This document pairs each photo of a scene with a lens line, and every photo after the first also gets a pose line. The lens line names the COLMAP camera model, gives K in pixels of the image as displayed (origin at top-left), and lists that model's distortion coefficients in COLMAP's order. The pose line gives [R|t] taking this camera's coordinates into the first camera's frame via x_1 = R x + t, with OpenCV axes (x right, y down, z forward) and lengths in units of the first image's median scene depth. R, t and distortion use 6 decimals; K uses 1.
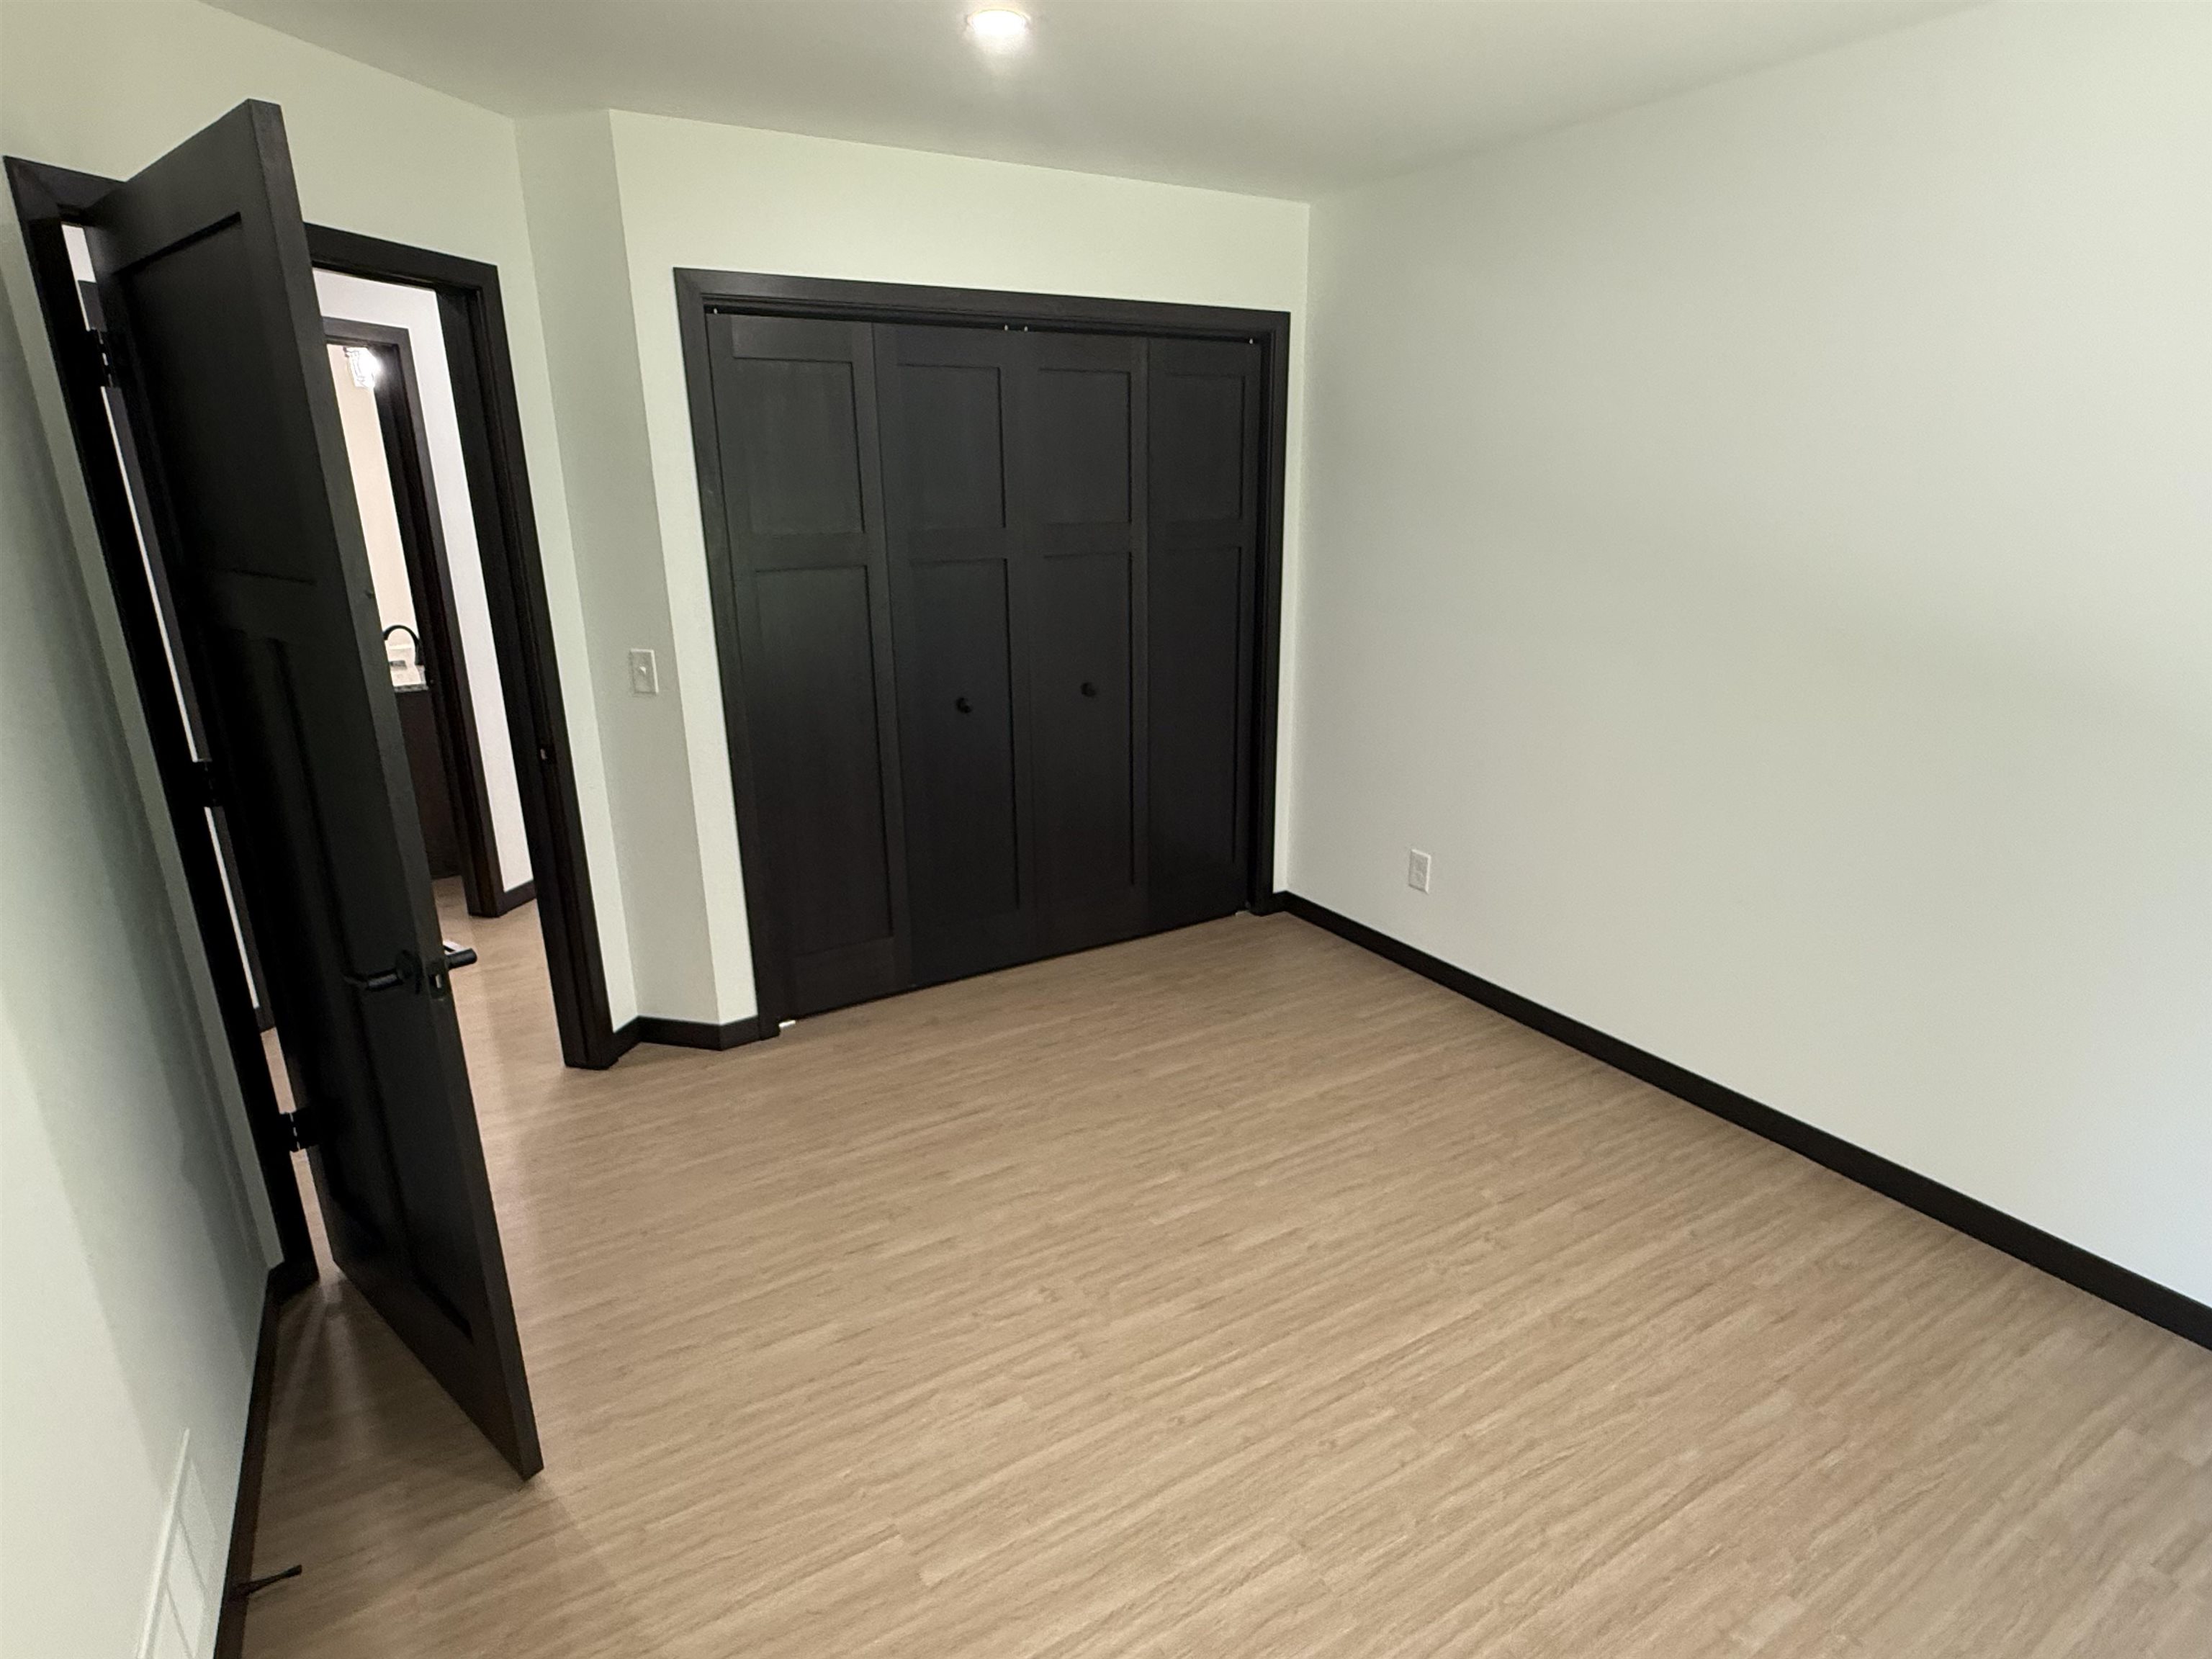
lens RADIAL K [[1153.4, 0, 1105.6], [0, 1153.4, 831.0], [0, 0, 1]] dist [-0.001577, -0.000458]
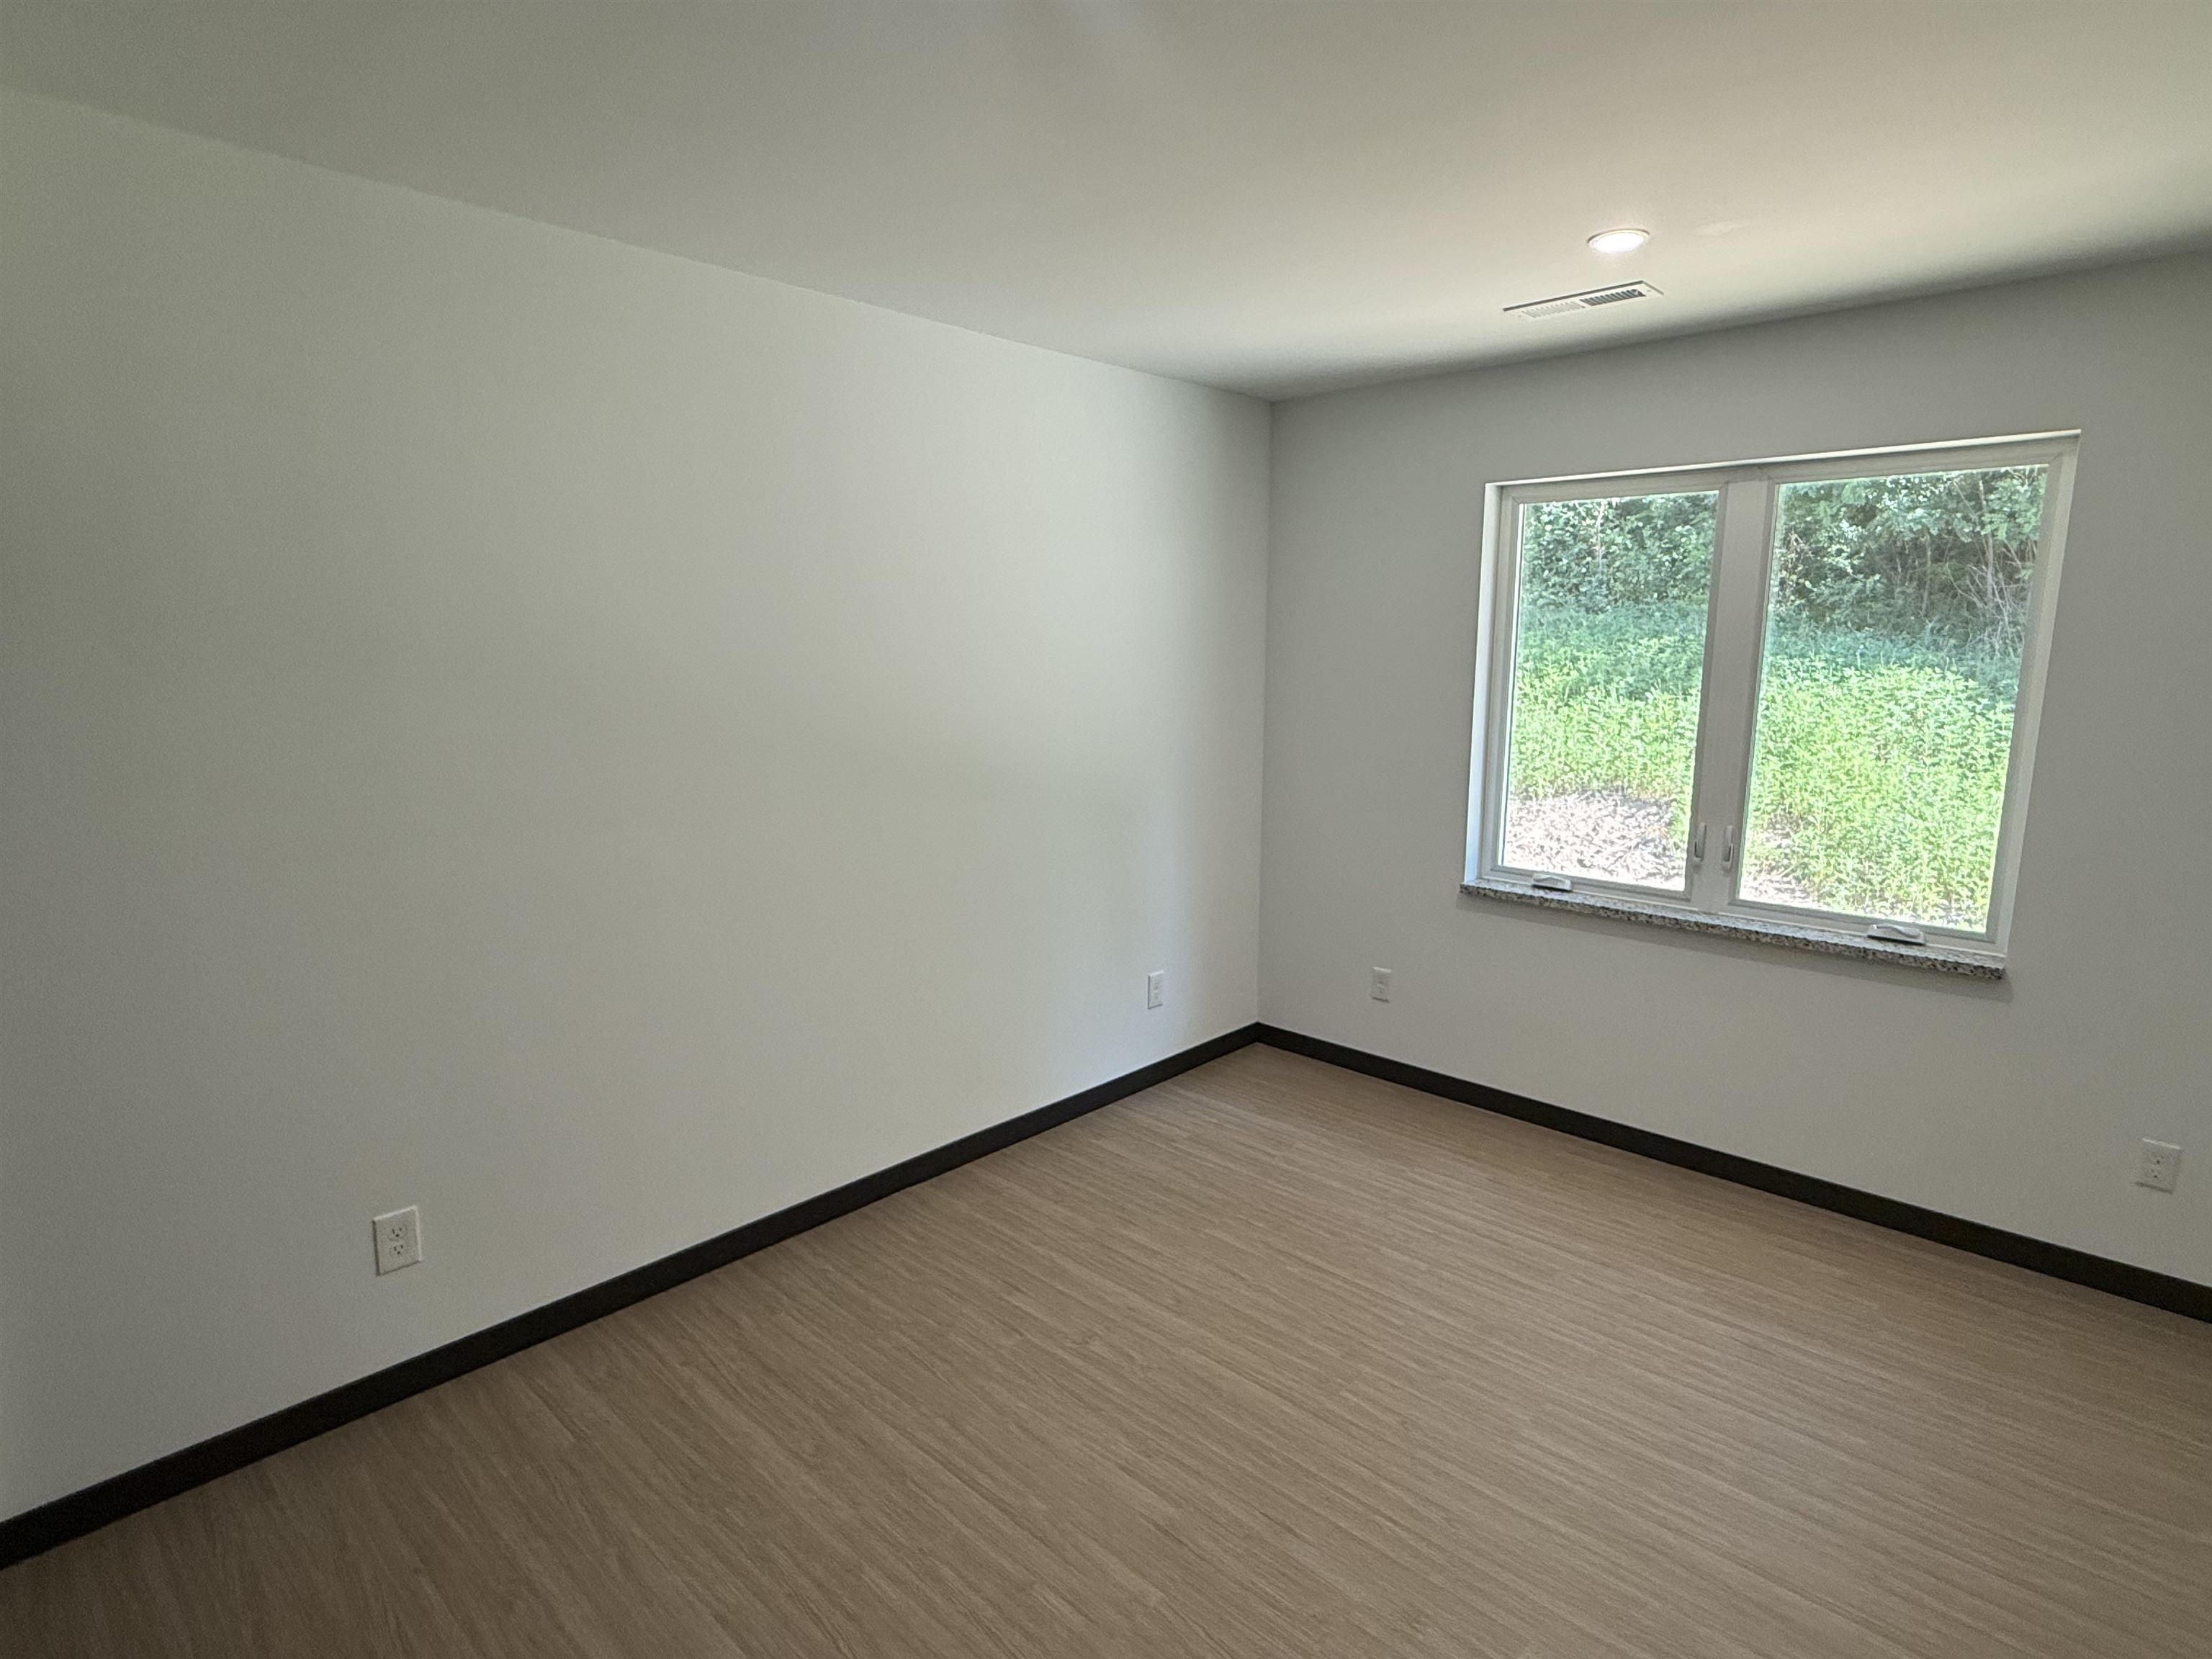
lens RADIAL K [[1153.4, 0, 1102.0], [0, 1153.4, 821.9], [0, 0, 1]] dist [-0.001577, -0.000458]
pose [[-0.259489, -0.148528, 0.954256, -0.606760], [0.286149, 0.931907, 0.222861, -0.319882], [-0.922379, 0.330890, -0.199319, 1.040827]]
